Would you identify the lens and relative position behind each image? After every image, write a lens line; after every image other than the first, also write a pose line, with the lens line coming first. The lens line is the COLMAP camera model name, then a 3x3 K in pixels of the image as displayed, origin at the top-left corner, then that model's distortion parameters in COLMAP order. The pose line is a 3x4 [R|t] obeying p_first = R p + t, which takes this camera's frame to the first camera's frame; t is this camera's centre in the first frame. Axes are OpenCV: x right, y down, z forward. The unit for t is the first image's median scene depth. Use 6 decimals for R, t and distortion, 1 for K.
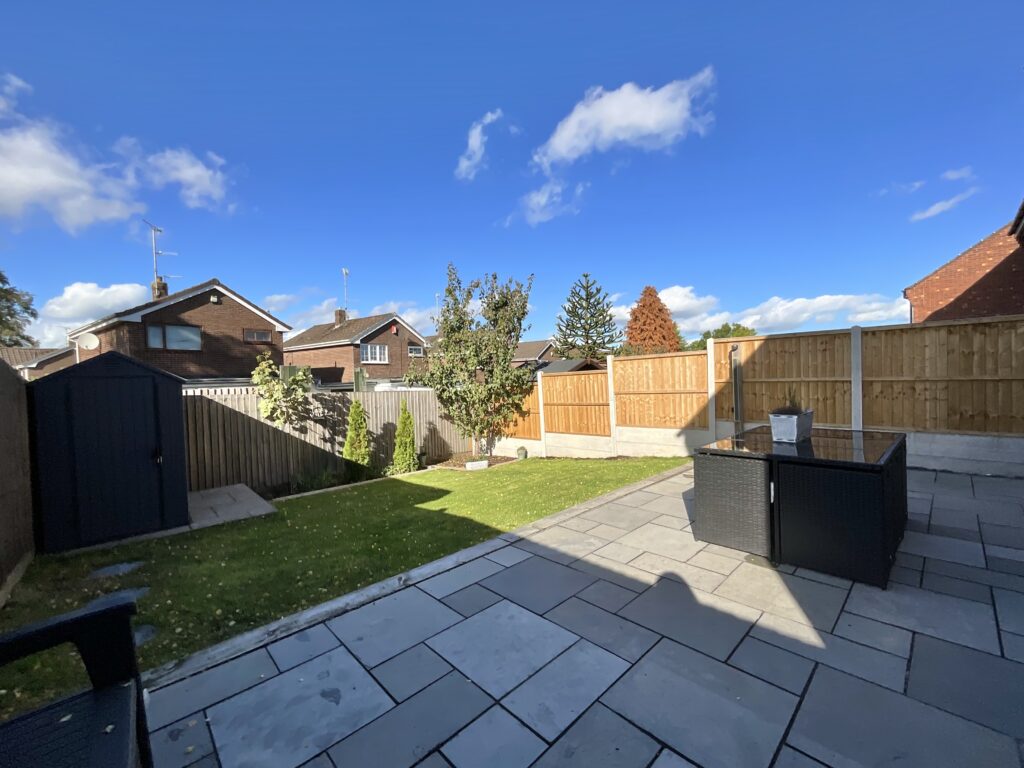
lens RADIAL K [[416.6, 0, 513.4], [0, 416.6, 385.6], [0, 0, 1]] dist [0.001577, 0.000262]
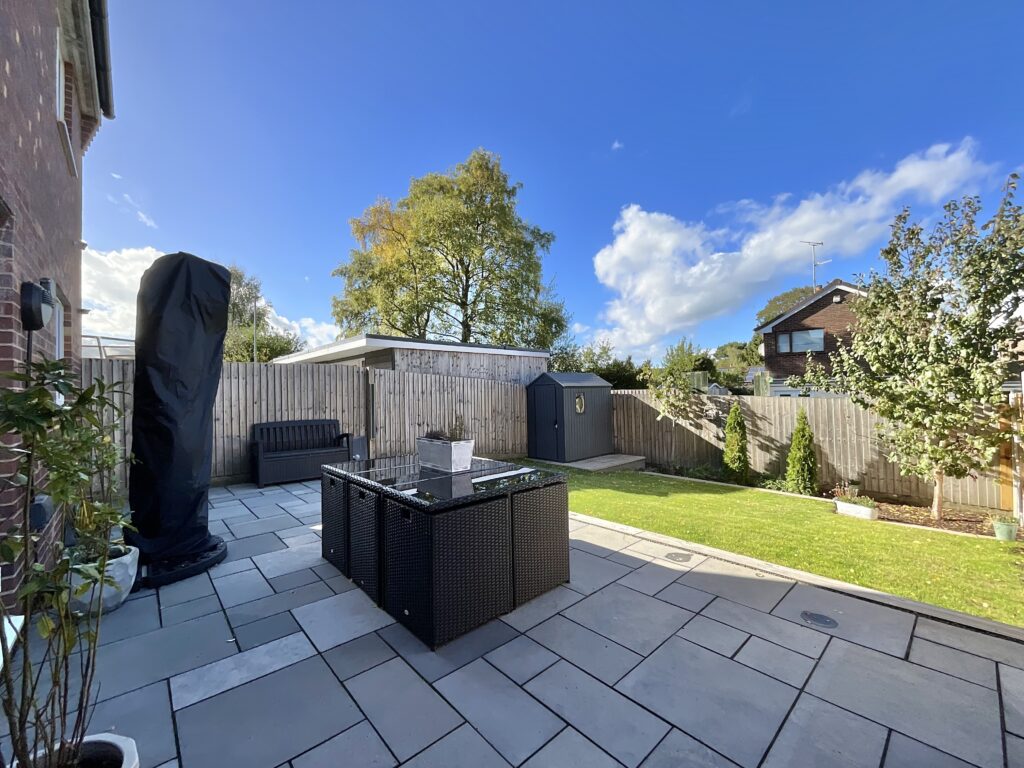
lens RADIAL K [[416.6, 0, 513.4], [0, 416.6, 385.6], [0, 0, 1]] dist [0.001577, 0.000262]
pose [[-0.021489, 0.013991, -0.999671, 0.664062], [0.001197, 0.999902, 0.013968, -0.025035], [0.999768, -0.000897, -0.021504, 0.492990]]
